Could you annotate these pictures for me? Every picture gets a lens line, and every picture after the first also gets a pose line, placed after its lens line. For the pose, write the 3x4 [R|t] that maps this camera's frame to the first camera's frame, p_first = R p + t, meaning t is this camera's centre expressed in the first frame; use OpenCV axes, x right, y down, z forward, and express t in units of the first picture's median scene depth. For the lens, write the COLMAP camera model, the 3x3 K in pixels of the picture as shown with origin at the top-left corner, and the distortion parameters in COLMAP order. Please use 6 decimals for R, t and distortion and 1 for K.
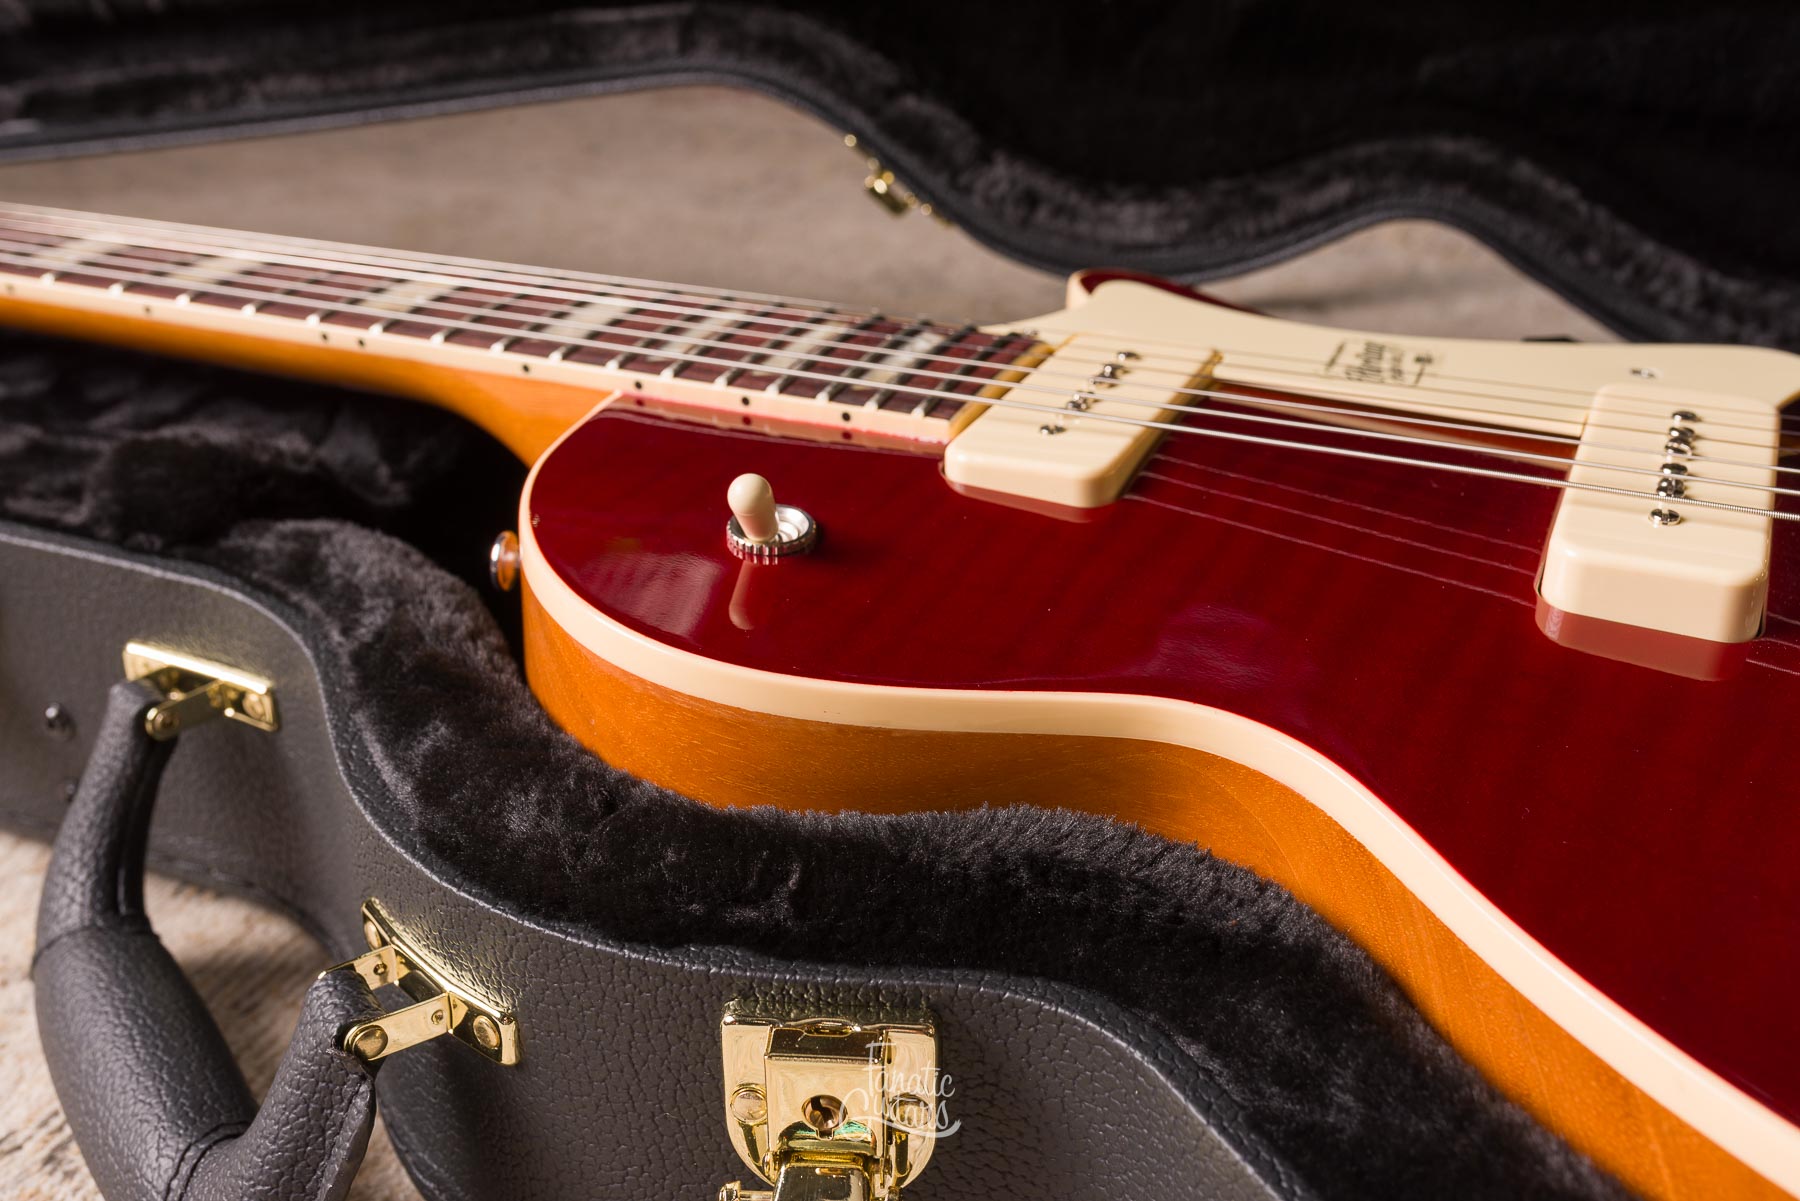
lens RADIAL K [[1802.2, 0, 893.7], [0, 1802.2, 605.6], [0, 0, 1]] dist [-0.001535, 0.006402]
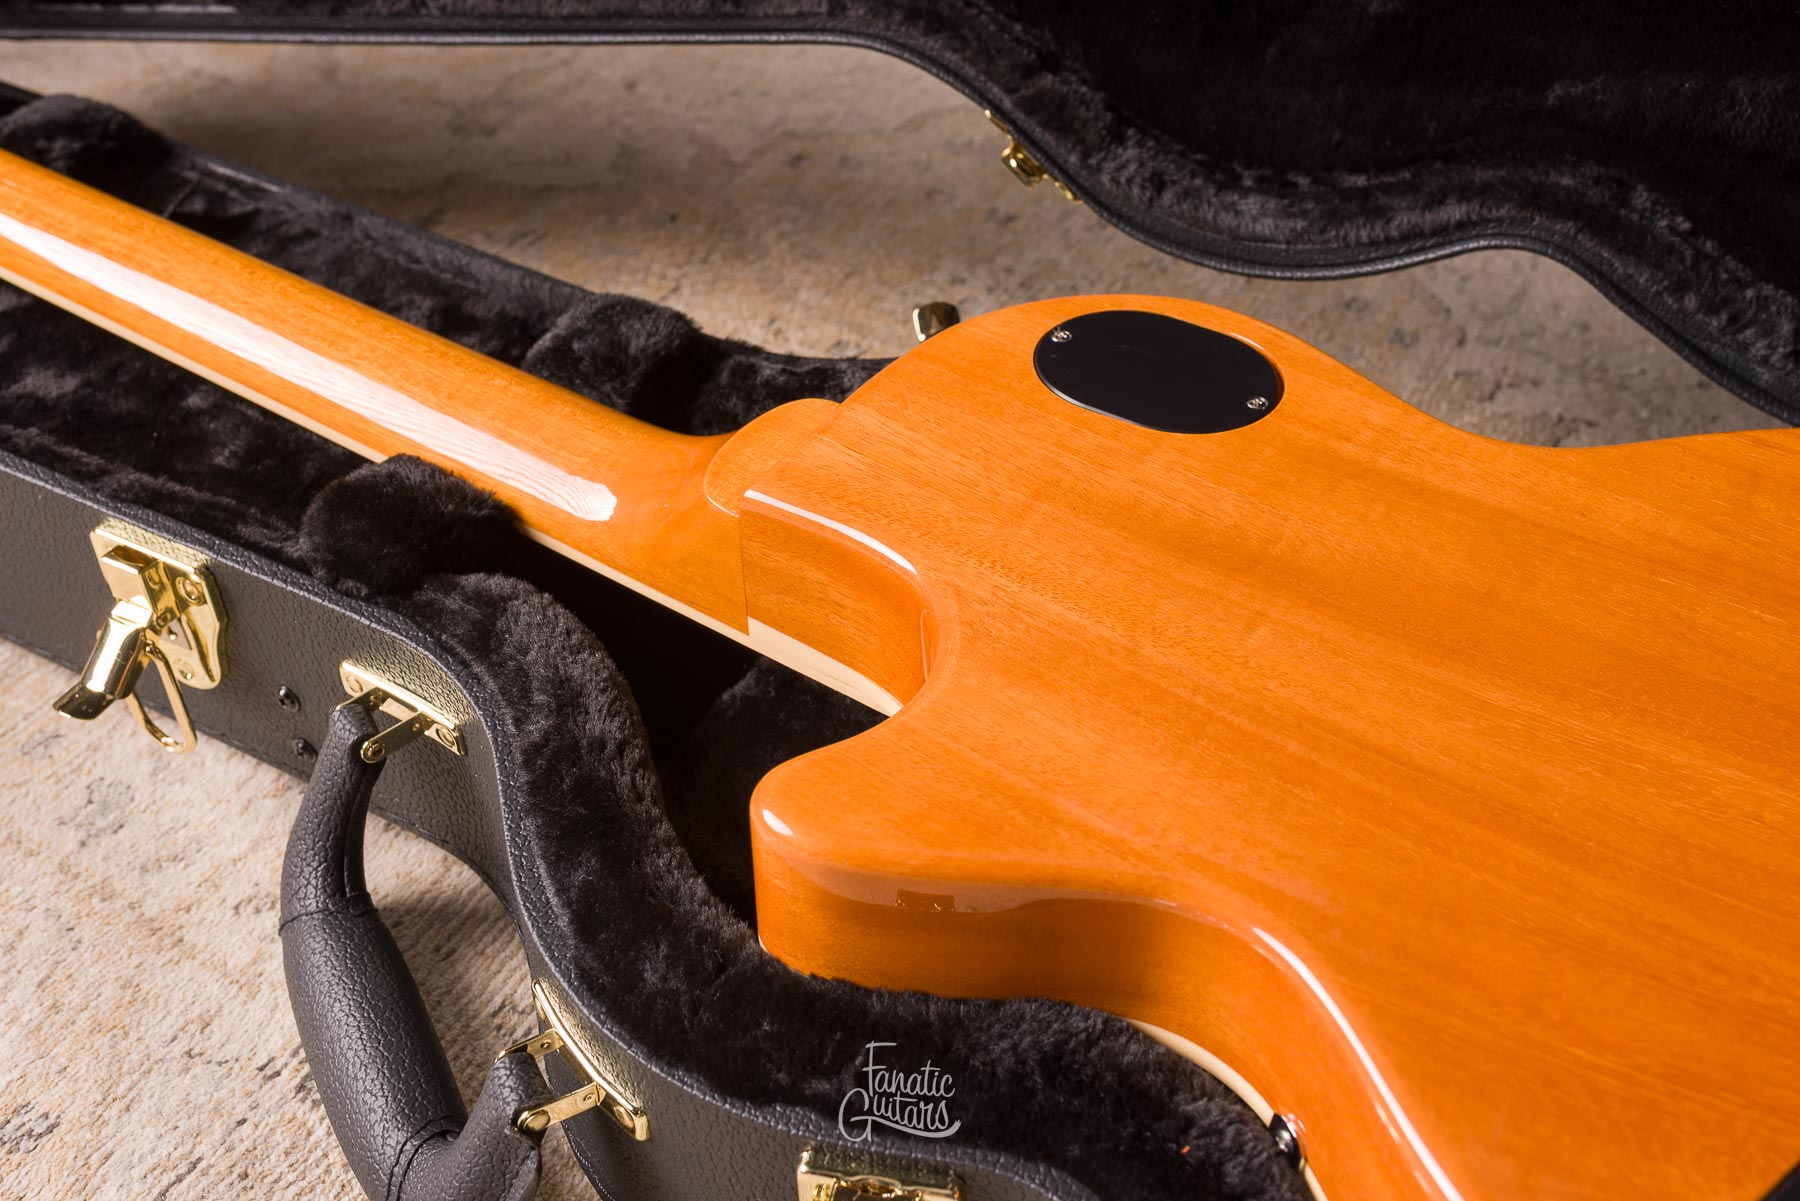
lens RADIAL K [[1763.5, 0, 899.3], [0, 1763.5, 599.6], [0, 0, 1]] dist [0.002261, -0.011274]
pose [[0.994284, 0.066134, -0.083819, 0.040316], [-0.042378, 0.965024, 0.258714, -0.350776], [0.097998, -0.253683, 0.962310, -0.085066]]
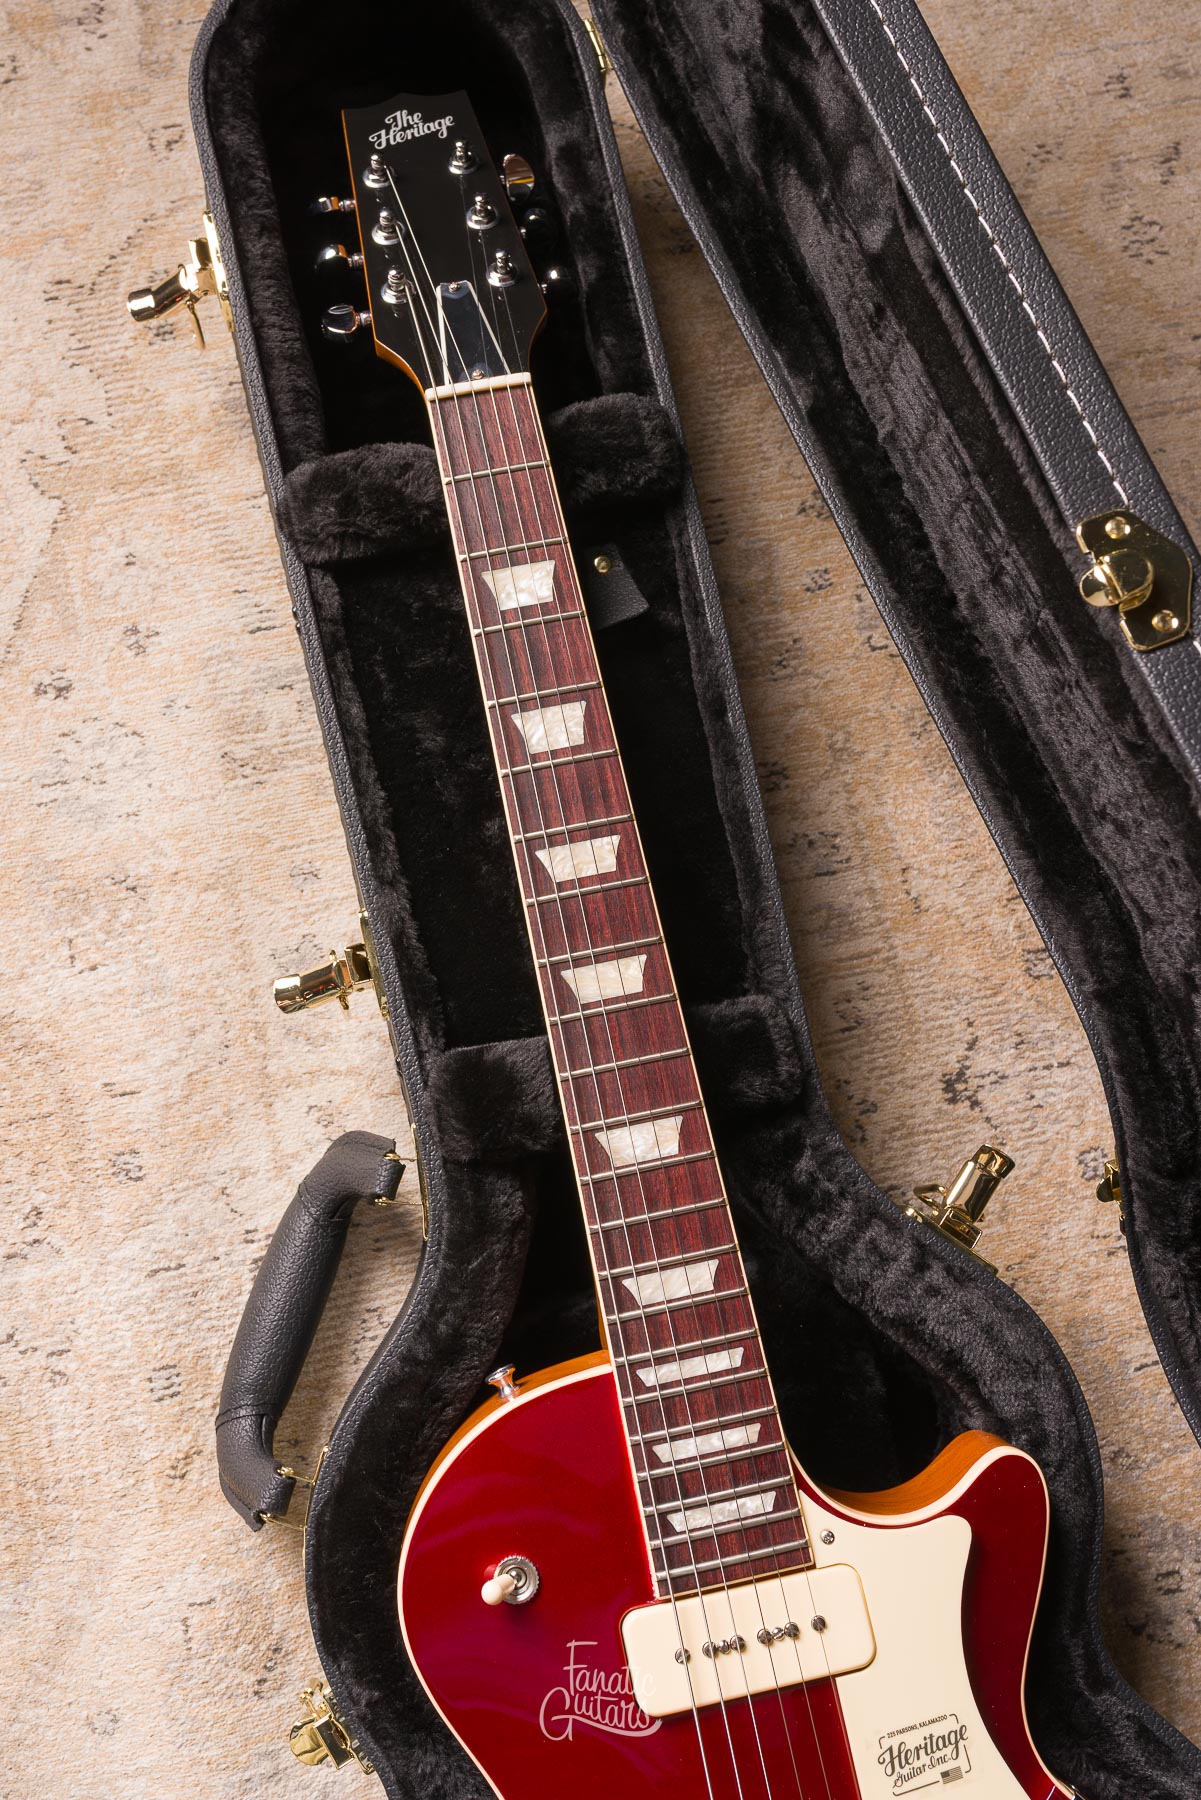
lens RADIAL K [[1863.2, 0, 557.9], [0, 1863.2, 833.3], [0, 0, 1]] dist [-0.001587, 0.002289]
pose [[0.590063, 0.795056, -0.140397, -0.326801], [-0.413088, 0.446719, 0.793599, -1.646880], [0.693674, -0.410277, 0.592021, 0.152671]]
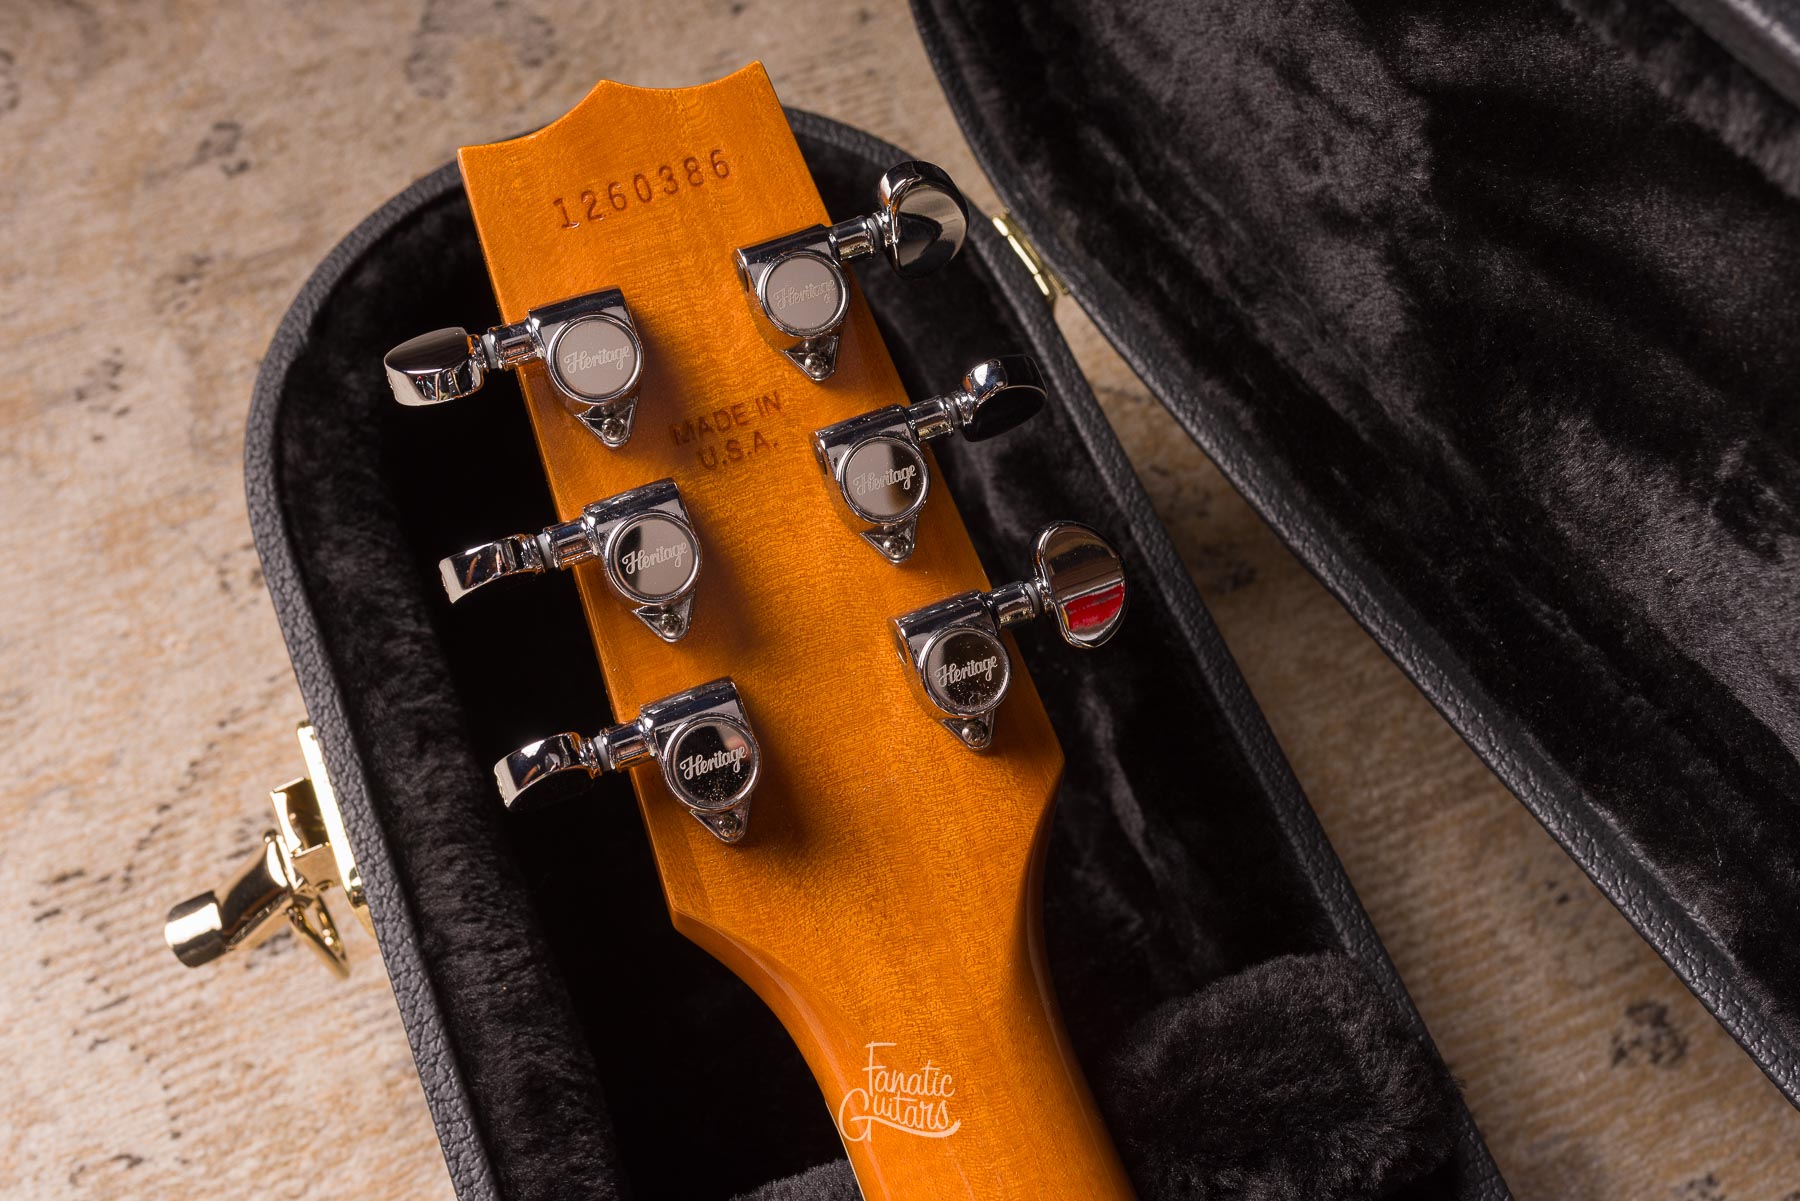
lens RADIAL K [[2082.9, 0, 895.8], [0, 2082.9, 500.2], [0, 0, 1]] dist [0.008371, -0.008658]
pose [[0.721552, 0.594528, -0.354824, -0.835801], [-0.294881, 0.727568, 0.619427, -1.029466], [0.626425, -0.342317, 0.700293, 0.835783]]
